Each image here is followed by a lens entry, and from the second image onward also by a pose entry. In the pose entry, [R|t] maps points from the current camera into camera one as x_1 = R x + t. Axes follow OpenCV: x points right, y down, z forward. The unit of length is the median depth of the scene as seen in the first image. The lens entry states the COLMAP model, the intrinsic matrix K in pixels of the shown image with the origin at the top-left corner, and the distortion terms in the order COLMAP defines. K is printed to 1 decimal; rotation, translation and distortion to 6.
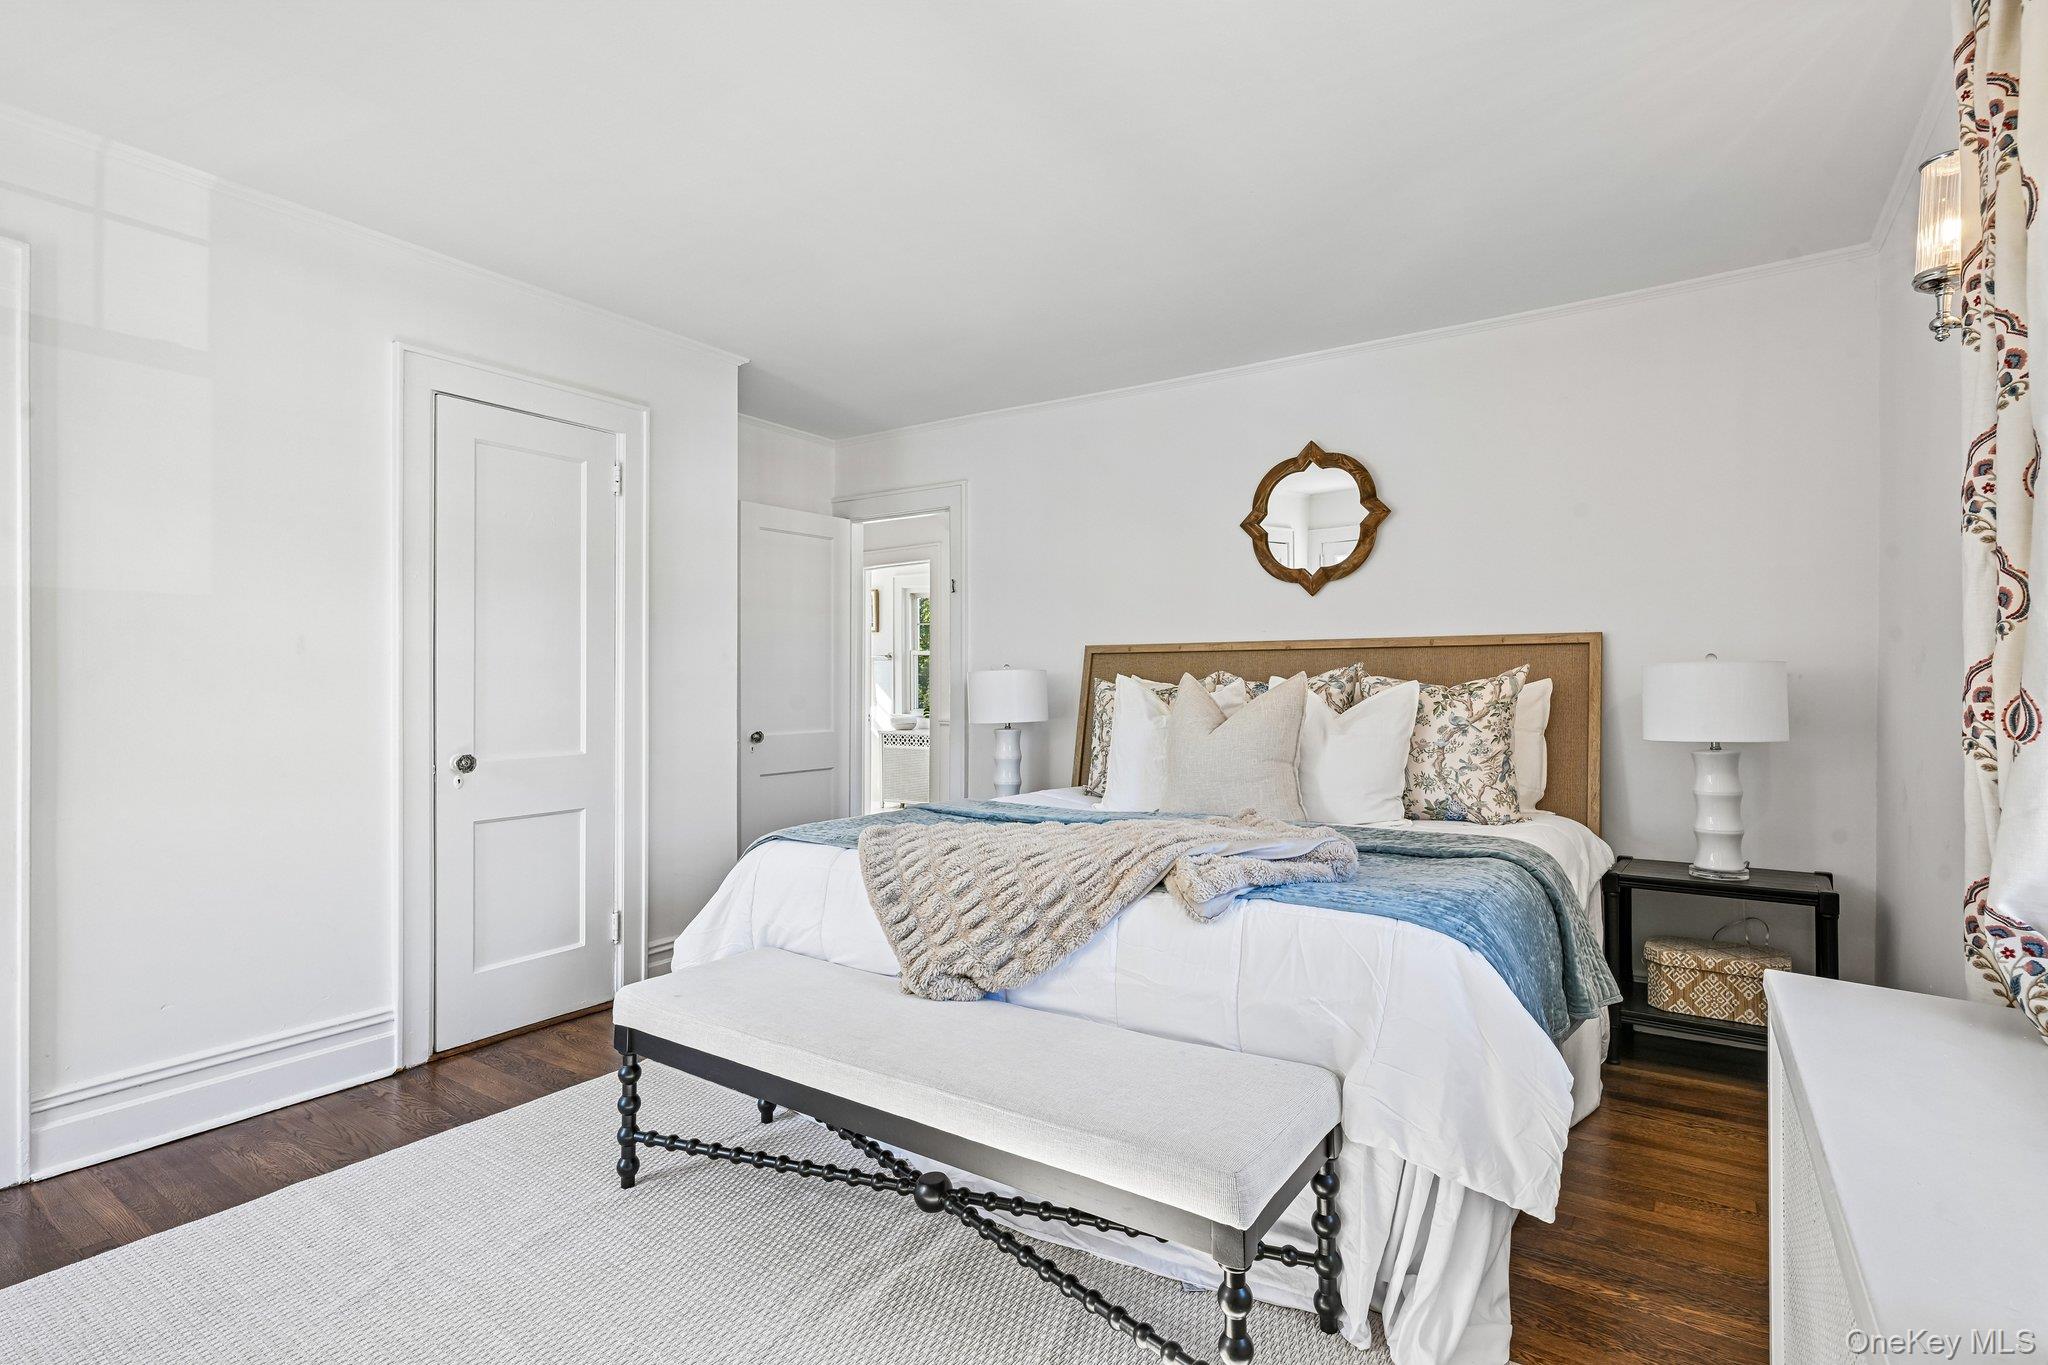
lens RADIAL K [[990.6, 0, 1022.2], [0, 990.6, 689.1], [0, 0, 1]] dist [-0.004302, -0.000574]
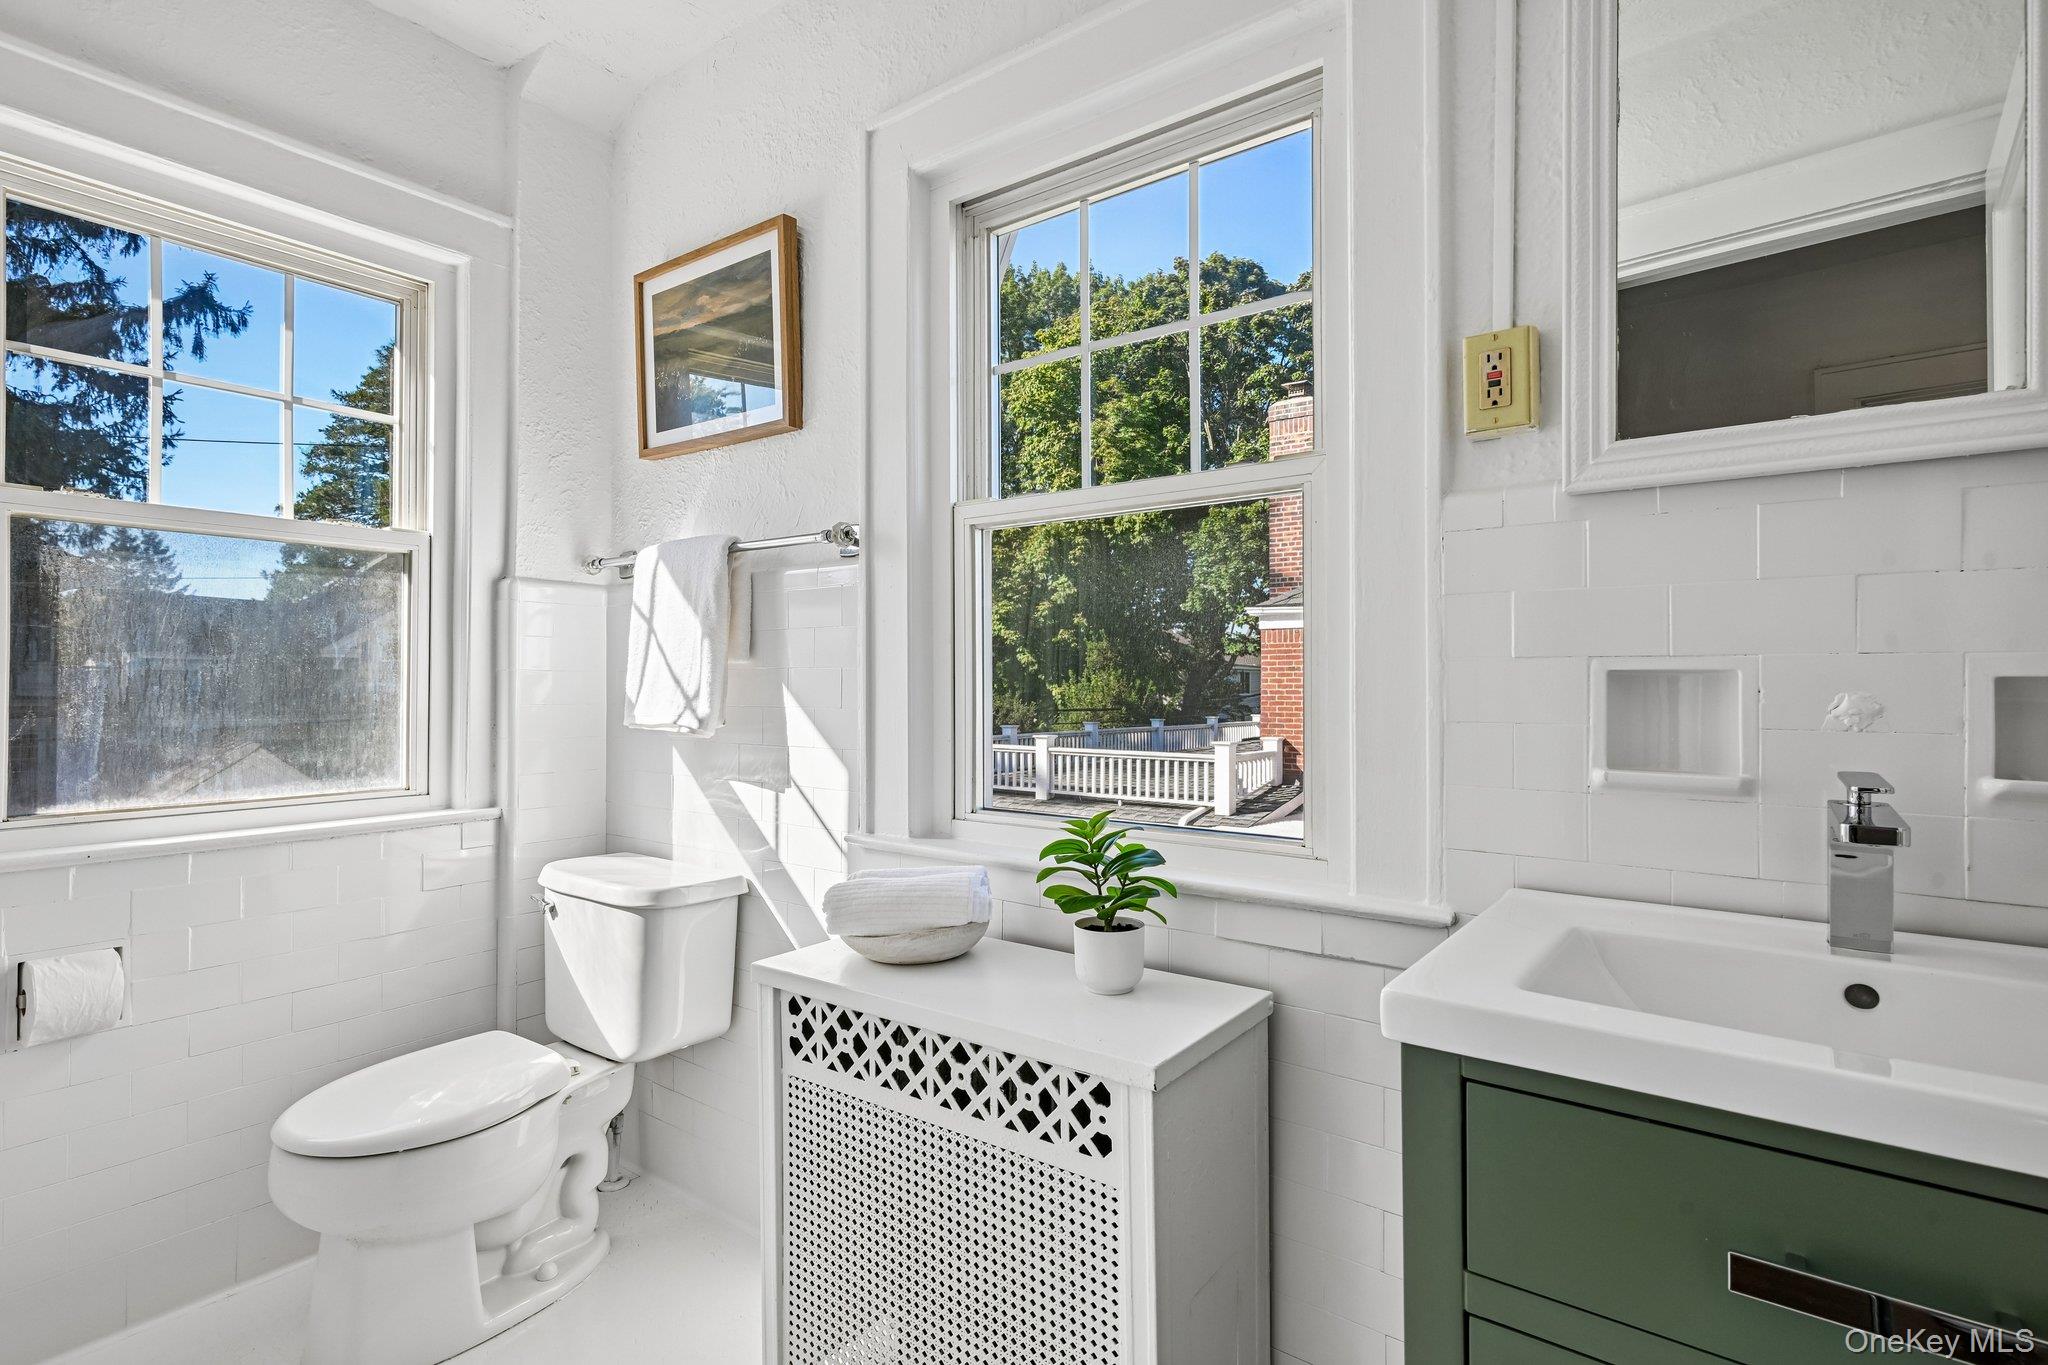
lens RADIAL K [[990.6, 0, 1023.5], [0, 990.6, 681.8], [0, 0, 1]] dist [-0.004302, -0.000574]
pose [[0.998575, -0.000459, -0.053361, -0.089651], [0.000810, 0.999978, 0.006551, -0.006466], [0.053357, -0.006585, 0.998554, 0.812925]]
